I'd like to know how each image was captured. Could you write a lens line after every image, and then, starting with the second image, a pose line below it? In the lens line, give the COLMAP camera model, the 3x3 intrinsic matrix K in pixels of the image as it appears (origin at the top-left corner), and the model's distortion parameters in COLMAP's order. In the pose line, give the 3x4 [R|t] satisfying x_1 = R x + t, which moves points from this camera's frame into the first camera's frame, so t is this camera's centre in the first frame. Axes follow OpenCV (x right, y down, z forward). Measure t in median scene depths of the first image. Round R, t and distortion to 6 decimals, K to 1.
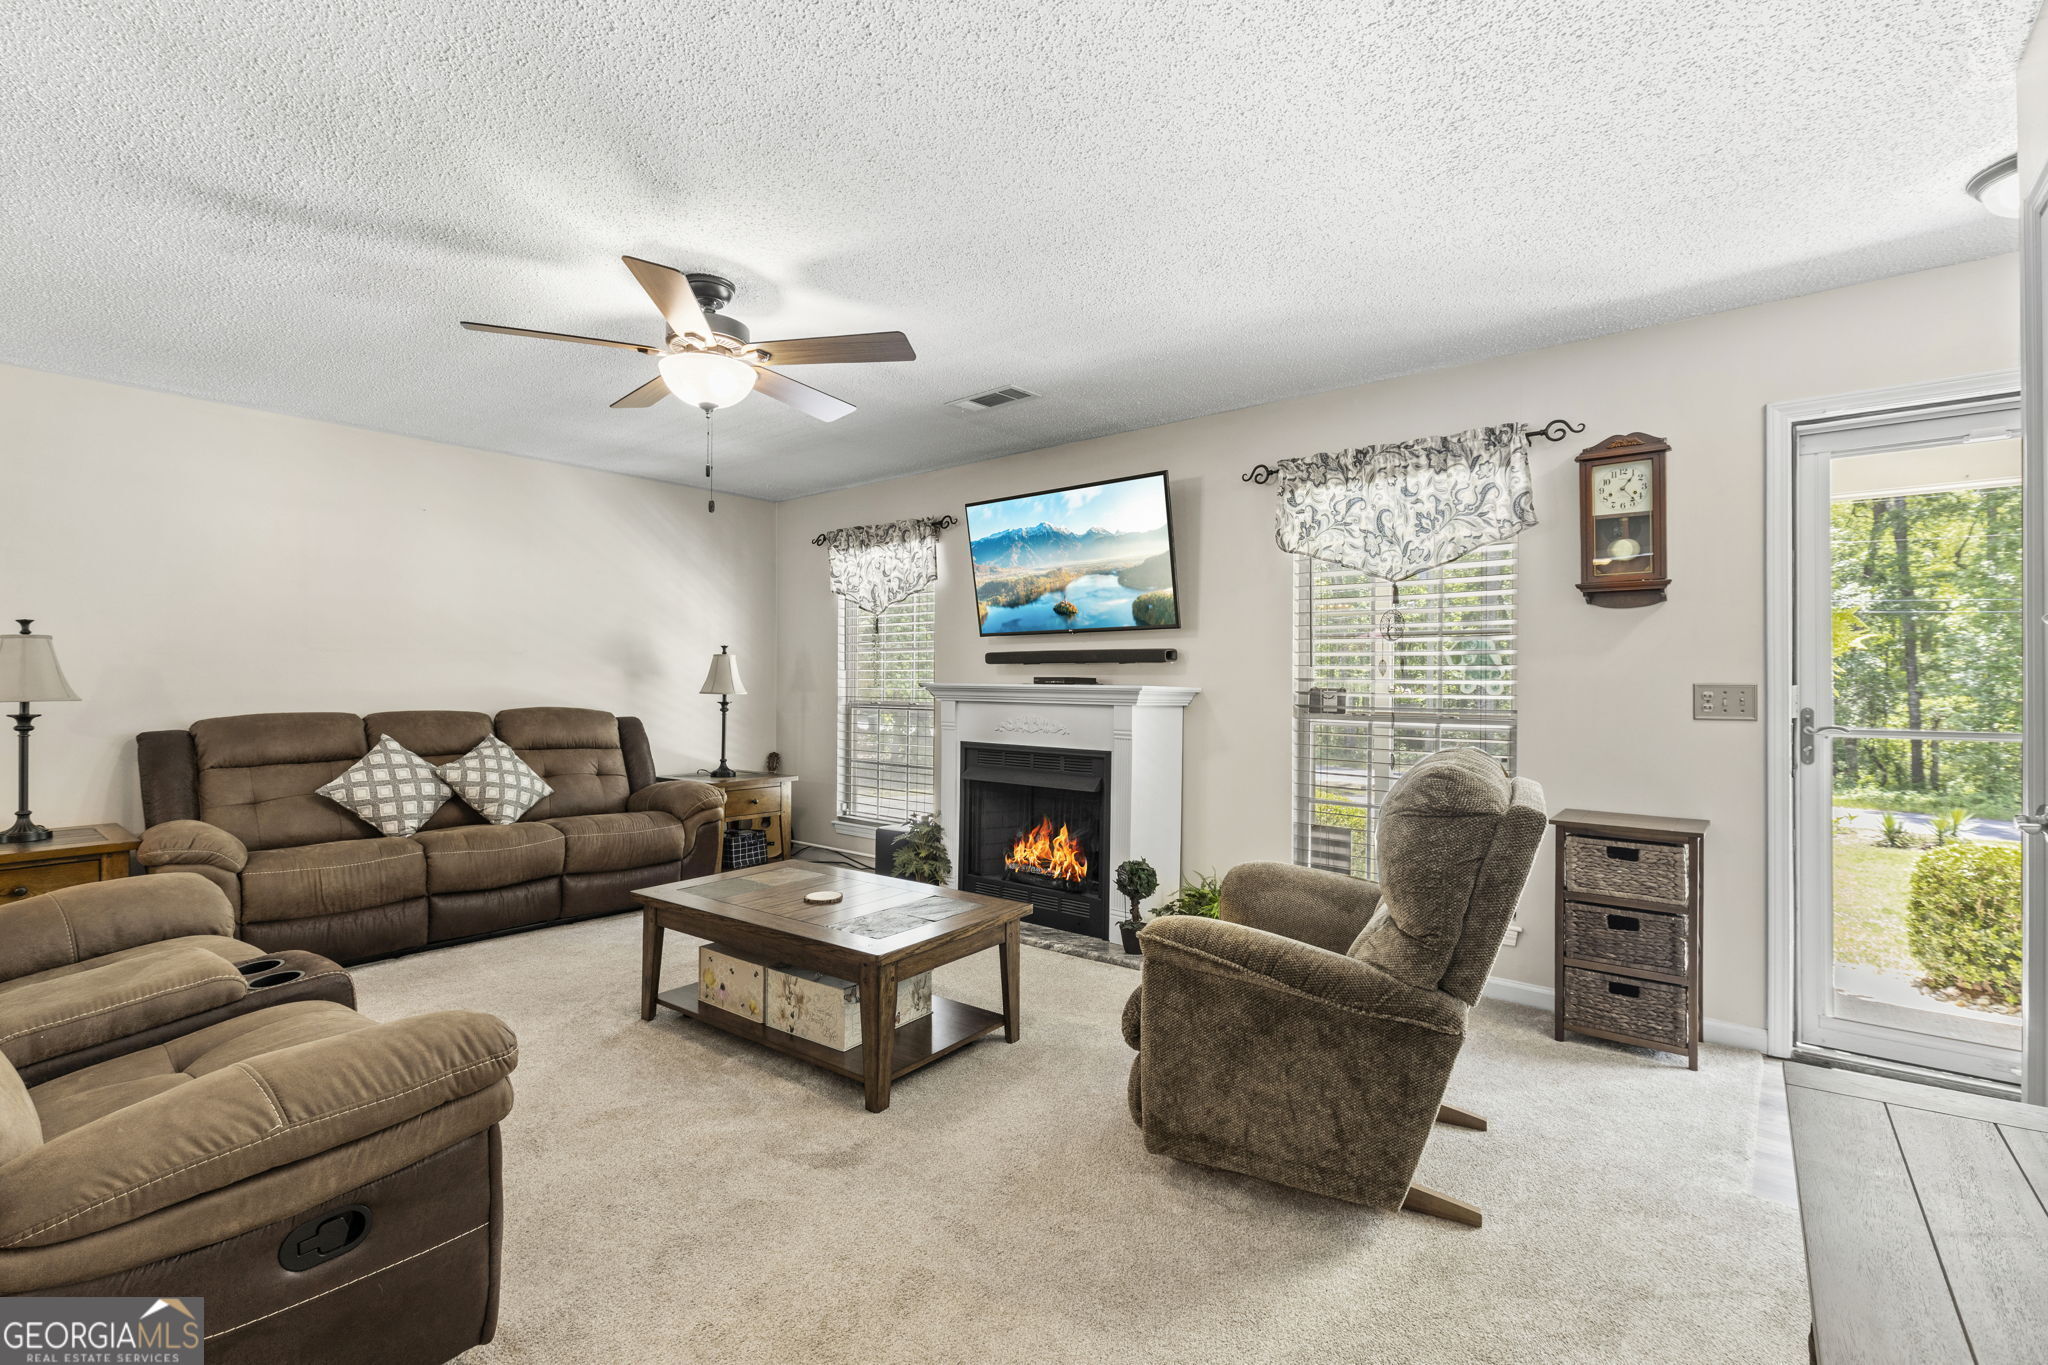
lens RADIAL K [[859.5, 0, 1031.9], [0, 859.5, 679.0], [0, 0, 1]] dist [-0.019899, 0.000127]
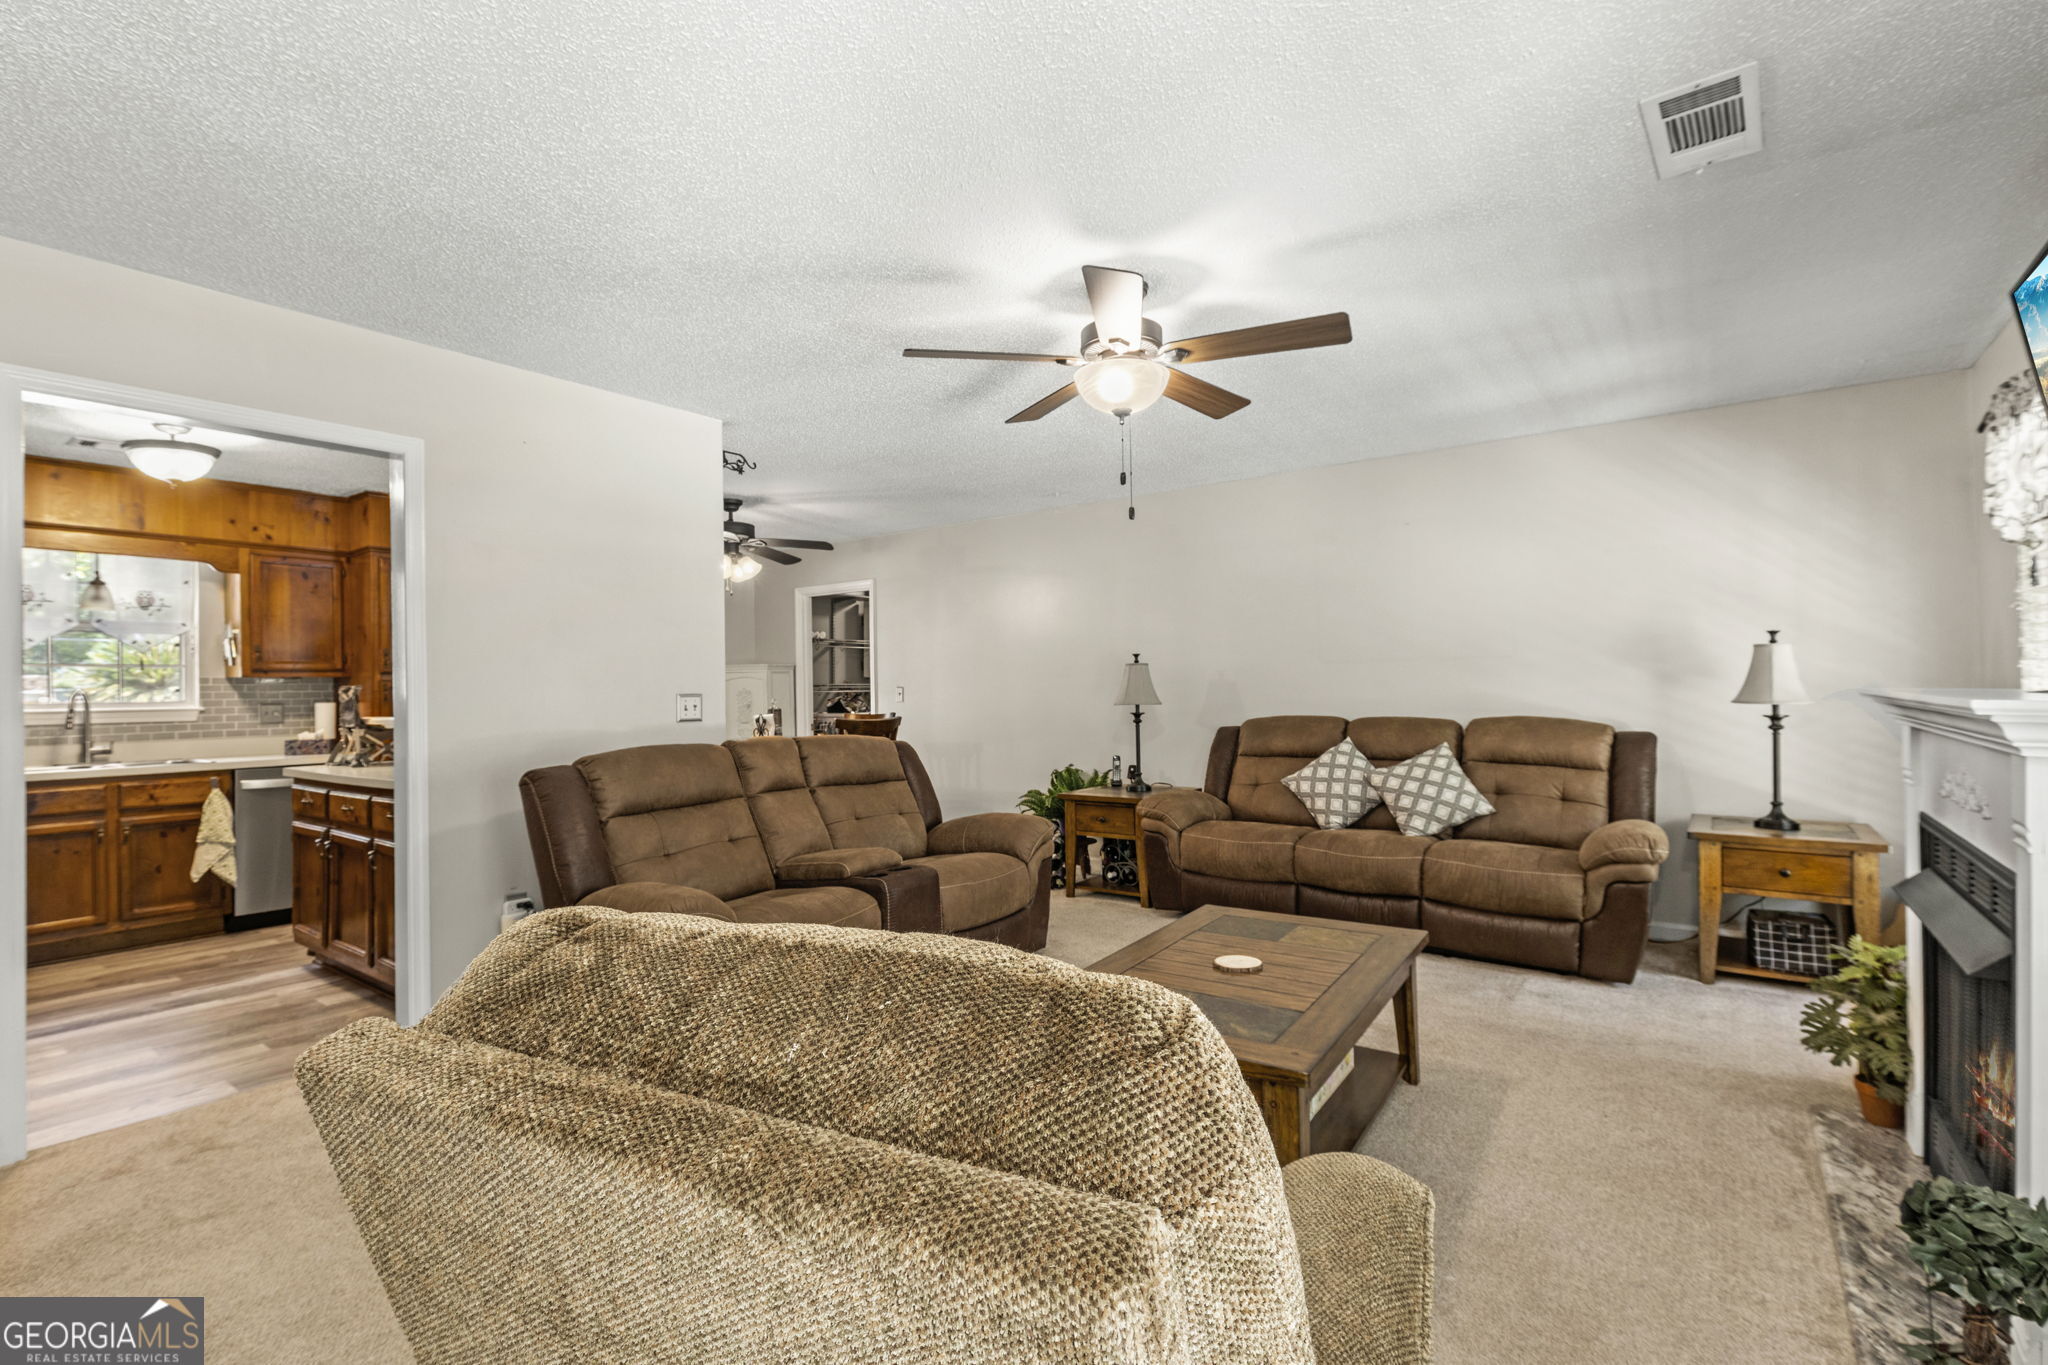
lens RADIAL K [[934.9, 0, 1021.8], [0, 934.9, 679.7], [0, 0, 1]] dist [-0.001488, -0.000385]
pose [[0.065685, -0.012448, -0.997763, 0.512007], [0.013852, 0.999837, -0.011562, -0.000427], [0.997744, -0.013061, 0.065847, 0.609768]]
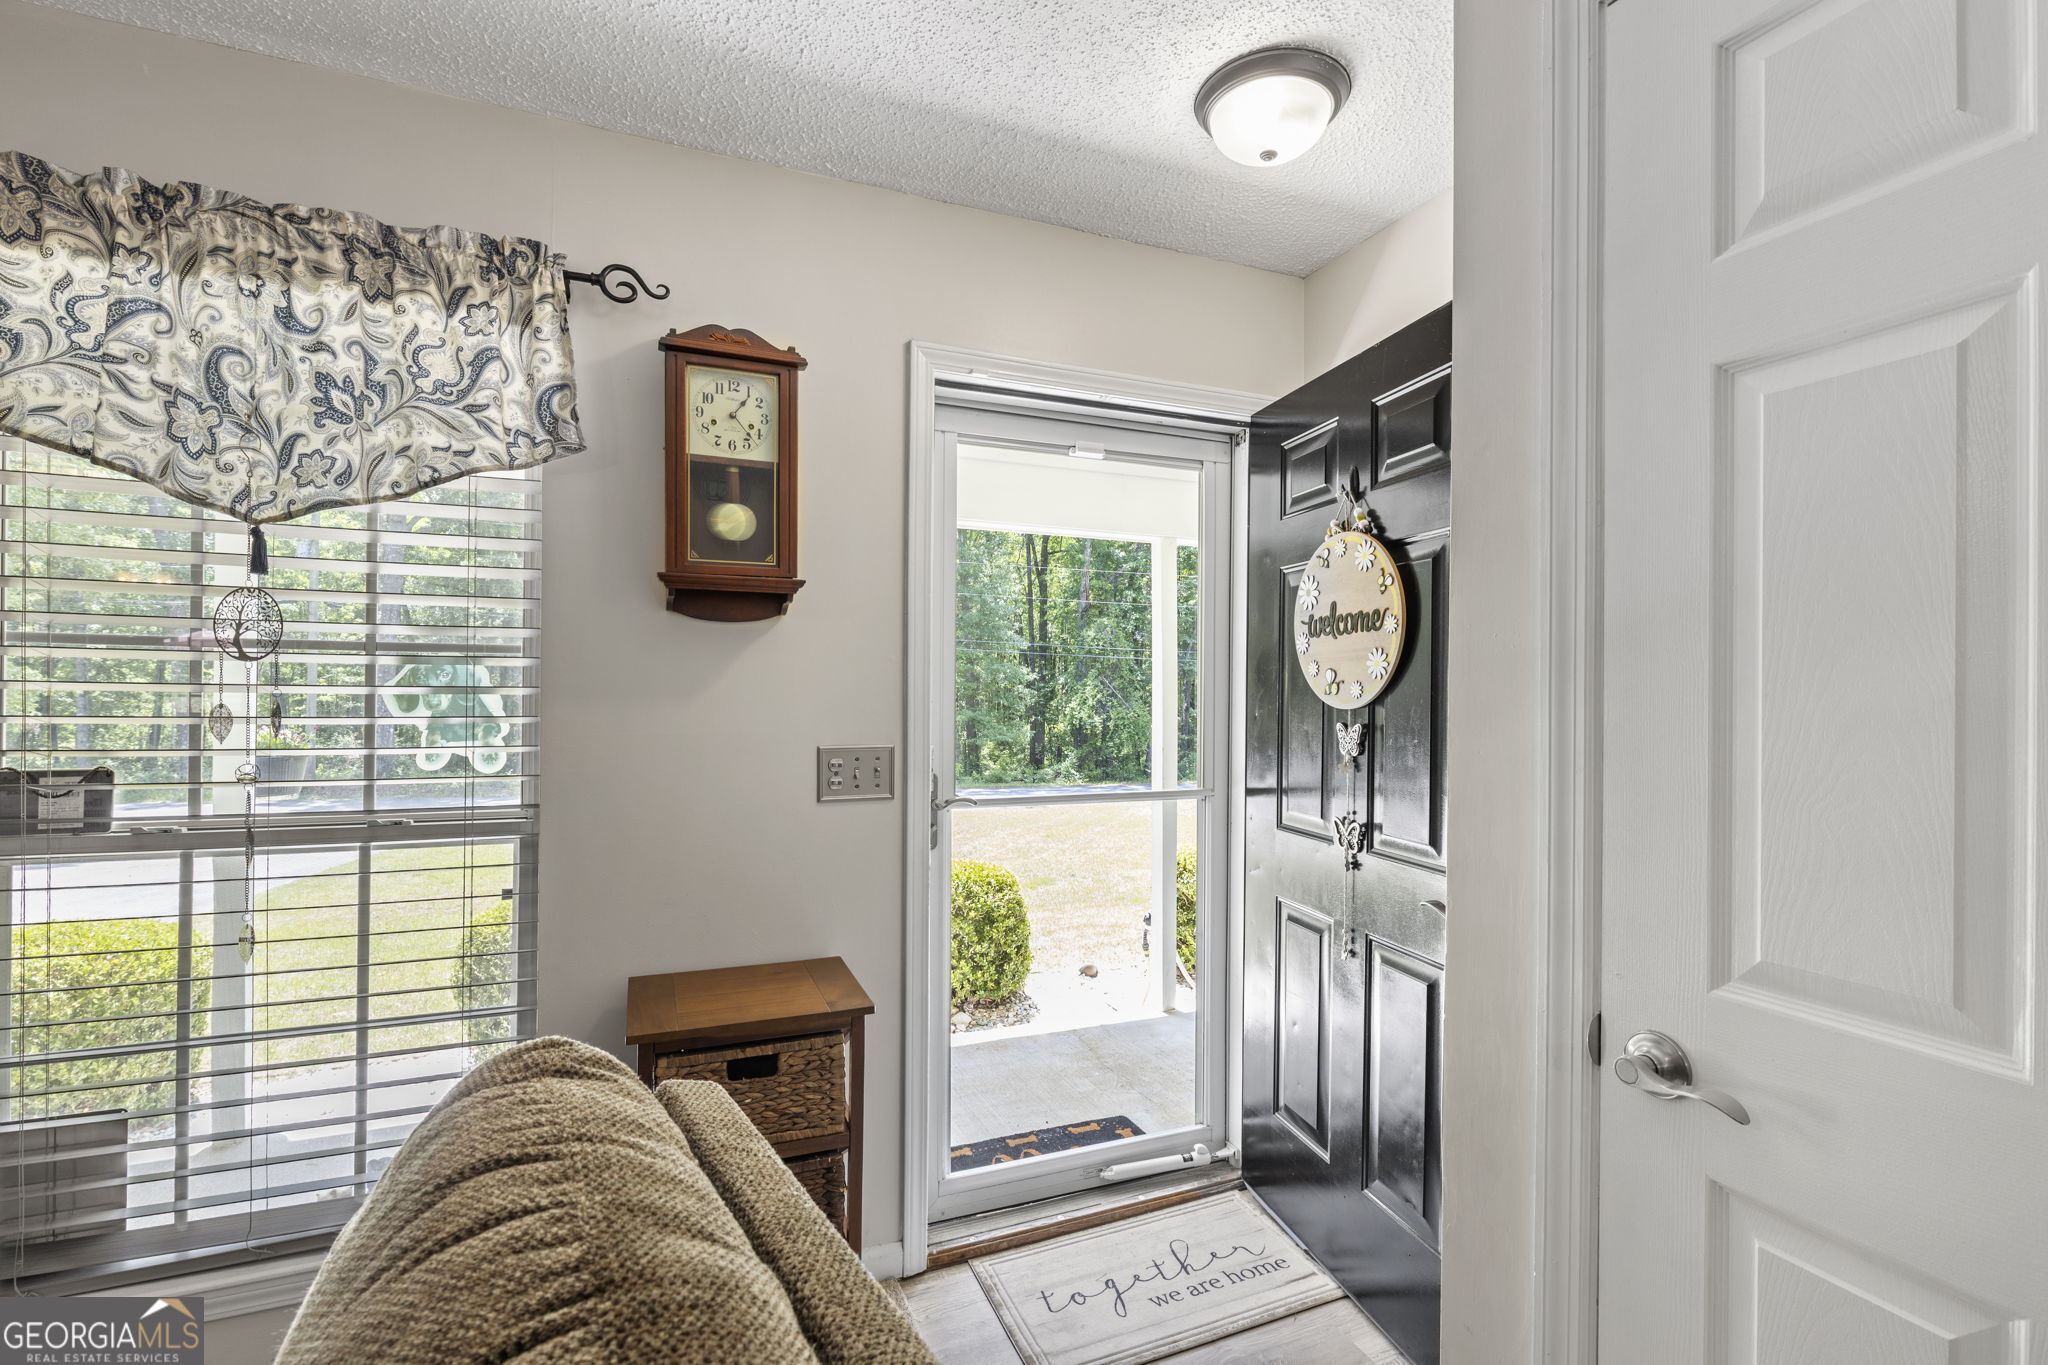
lens RADIAL K [[918.5, 0, 1018.9], [0, 918.5, 696.9], [0, 0, 1]] dist [-0.002947, 0.000204]
pose [[0.459218, -0.001393, 0.888322, 0.187294], [-0.004359, 0.999983, 0.003821, -0.029459], [-0.888313, -0.005627, 0.459205, 0.440032]]
